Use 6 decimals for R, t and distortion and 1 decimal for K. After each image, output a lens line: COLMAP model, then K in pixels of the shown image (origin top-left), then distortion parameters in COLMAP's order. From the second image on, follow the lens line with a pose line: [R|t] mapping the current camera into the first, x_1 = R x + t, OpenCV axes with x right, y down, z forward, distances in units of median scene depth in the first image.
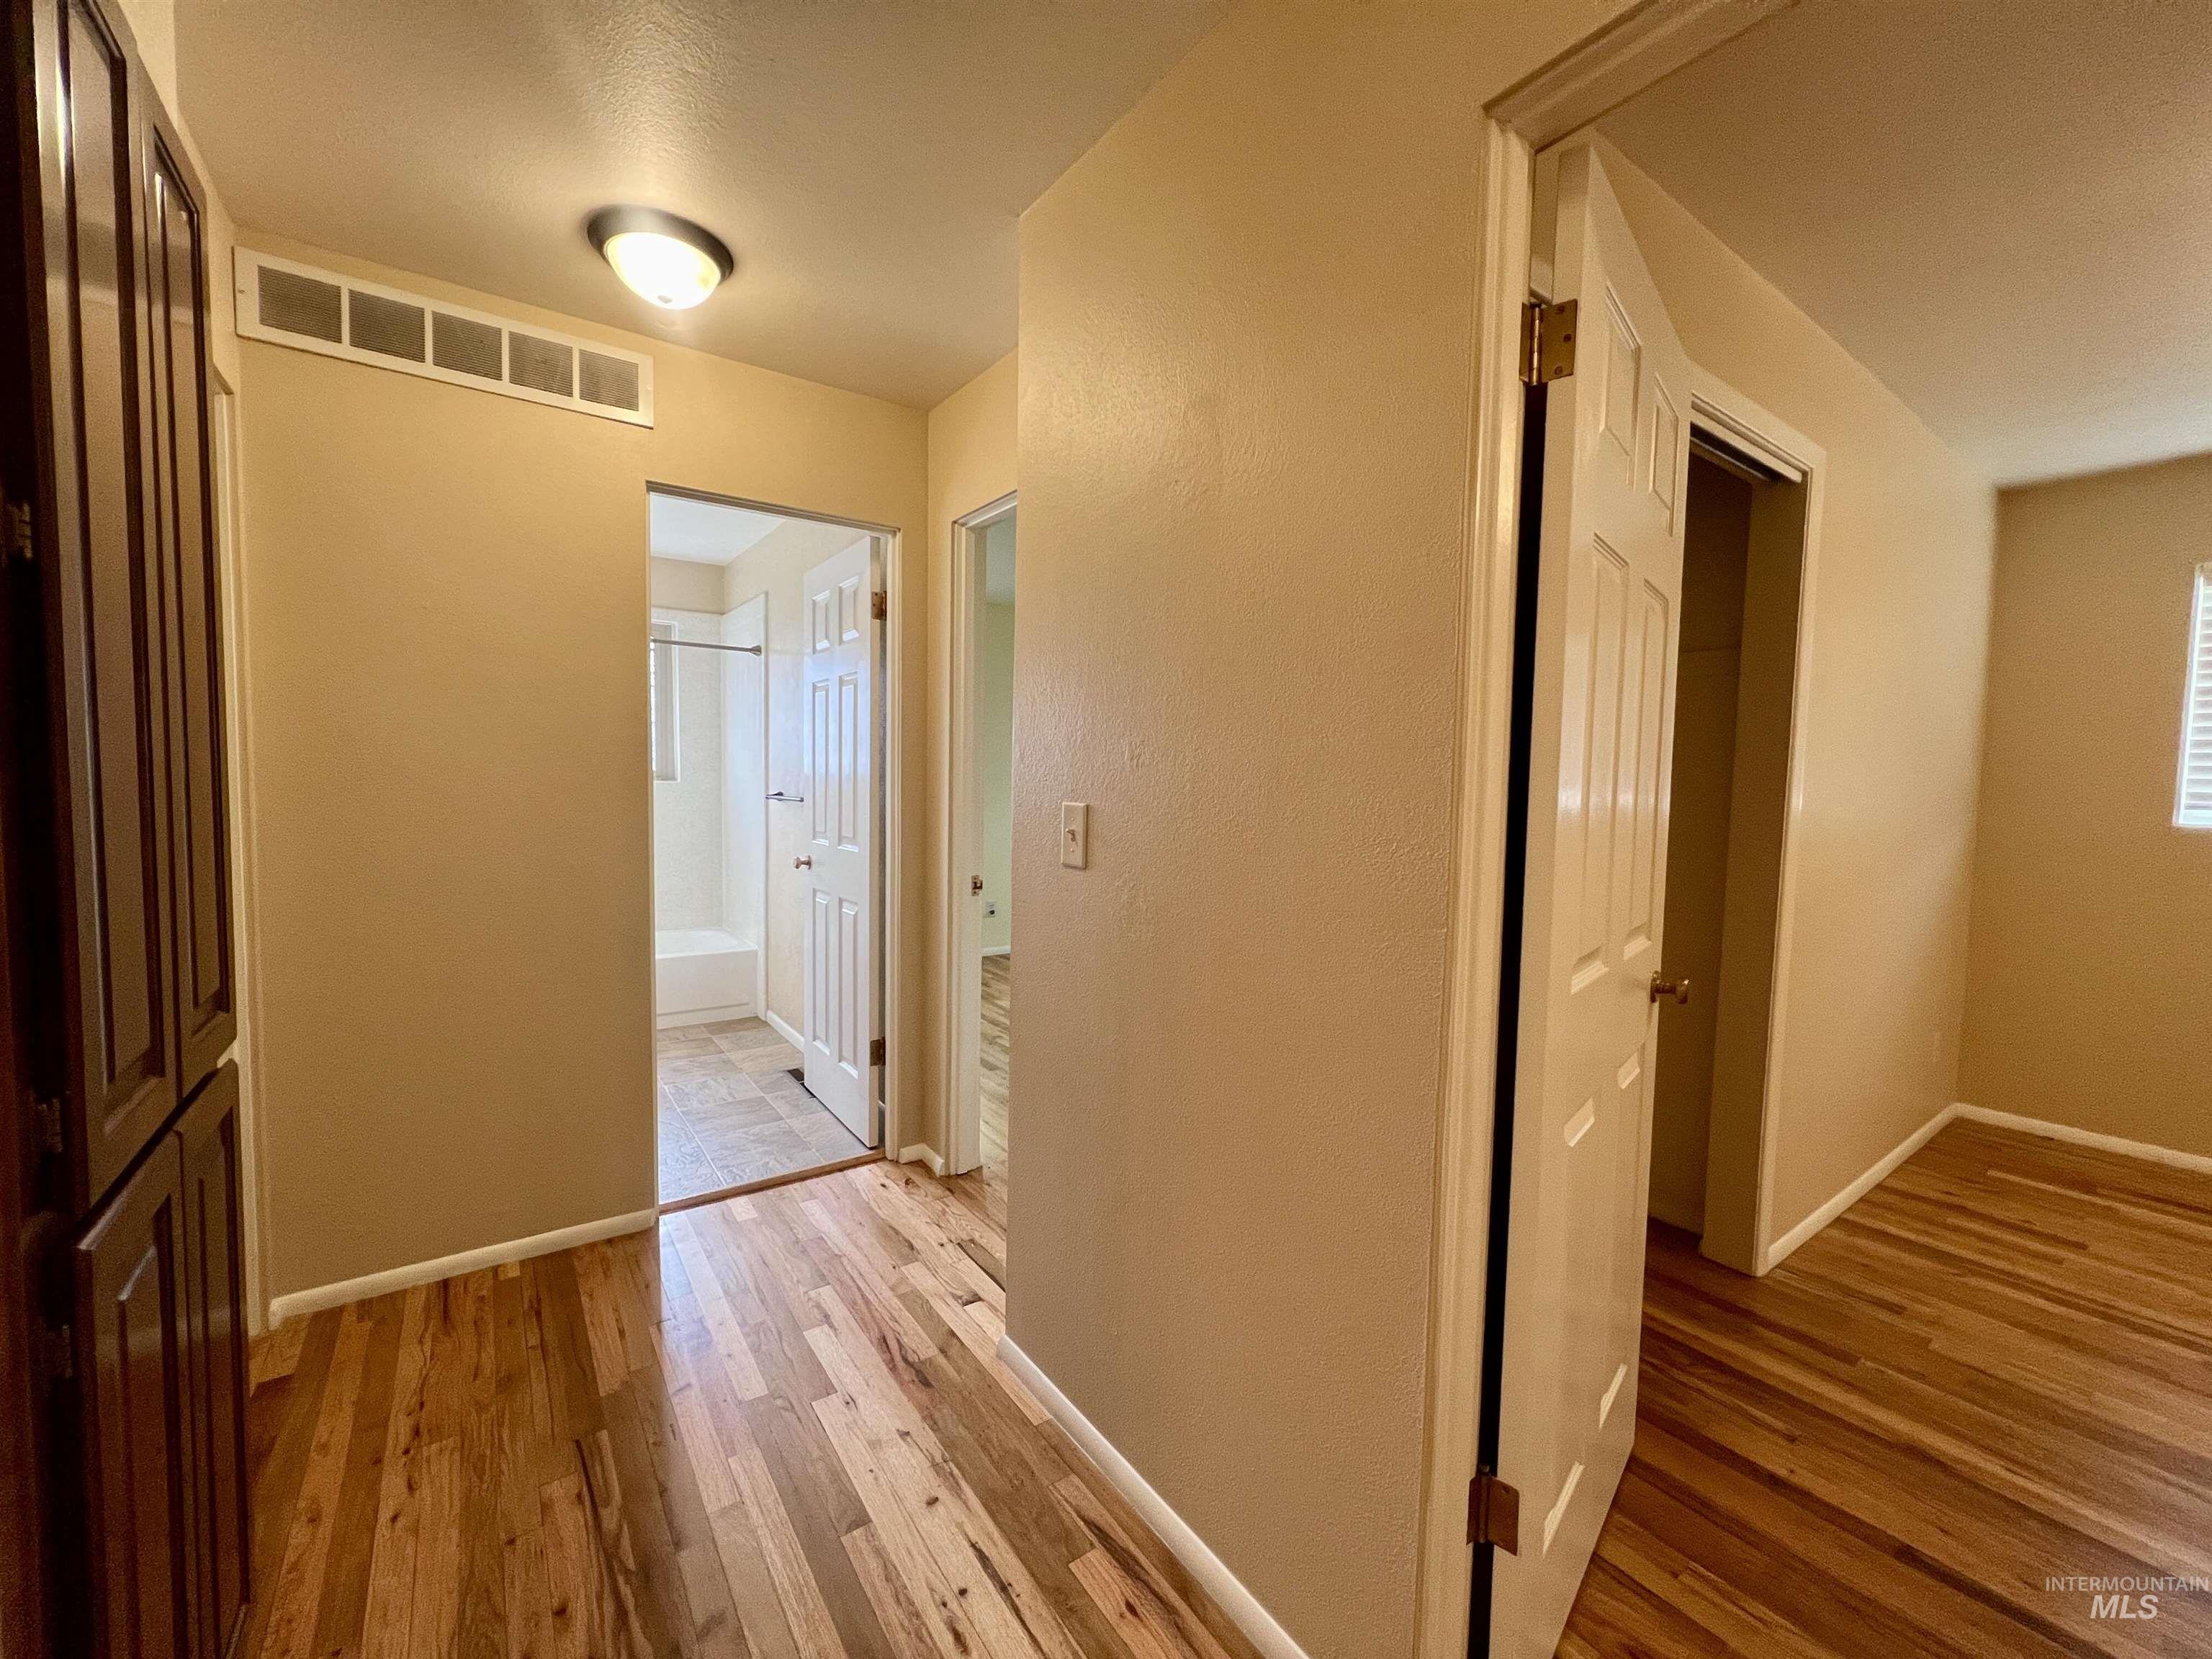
lens RADIAL K [[889.2, 0, 1118.5], [0, 889.2, 820.2], [0, 0, 1]] dist [0.000028, 0.001118]
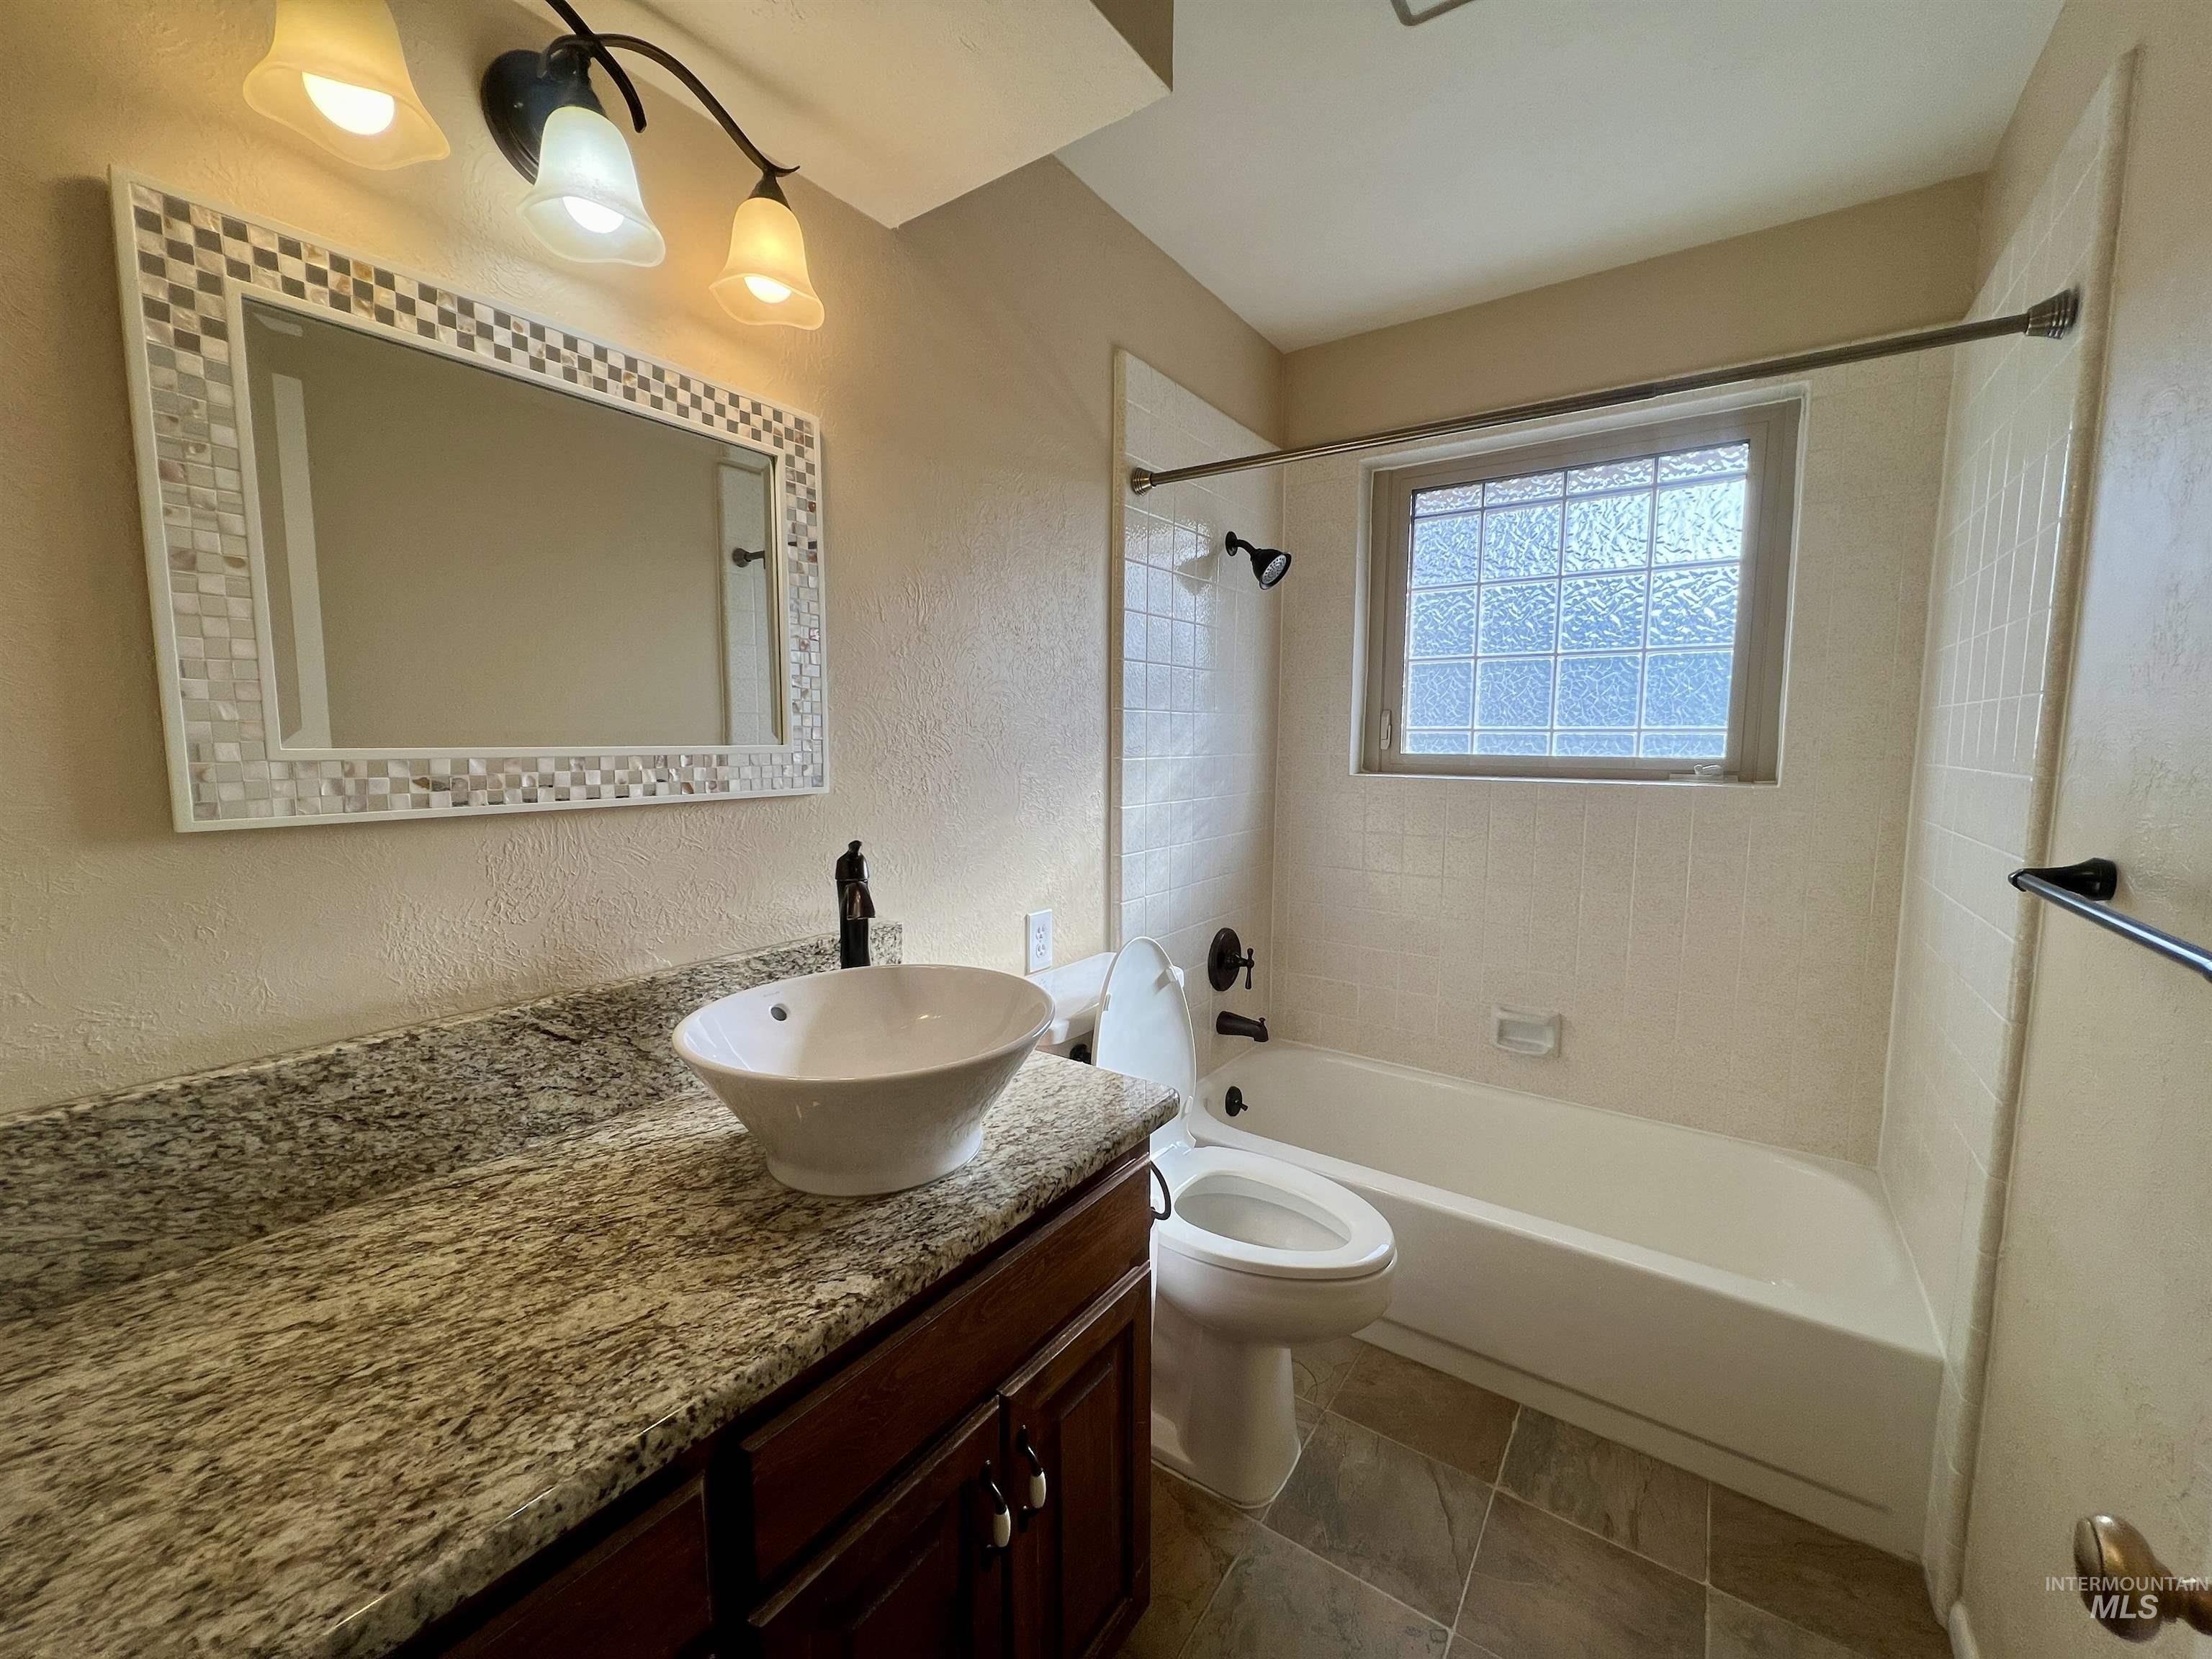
lens RADIAL K [[889.2, 0, 1104.0], [0, 889.2, 822.6], [0, 0, 1]] dist [0.000028, 0.001118]
pose [[0.334313, 0.076123, -0.939383, -0.271704], [-0.050756, 0.996741, 0.062707, -0.046431], [0.941095, 0.026715, 0.337087, 0.732716]]
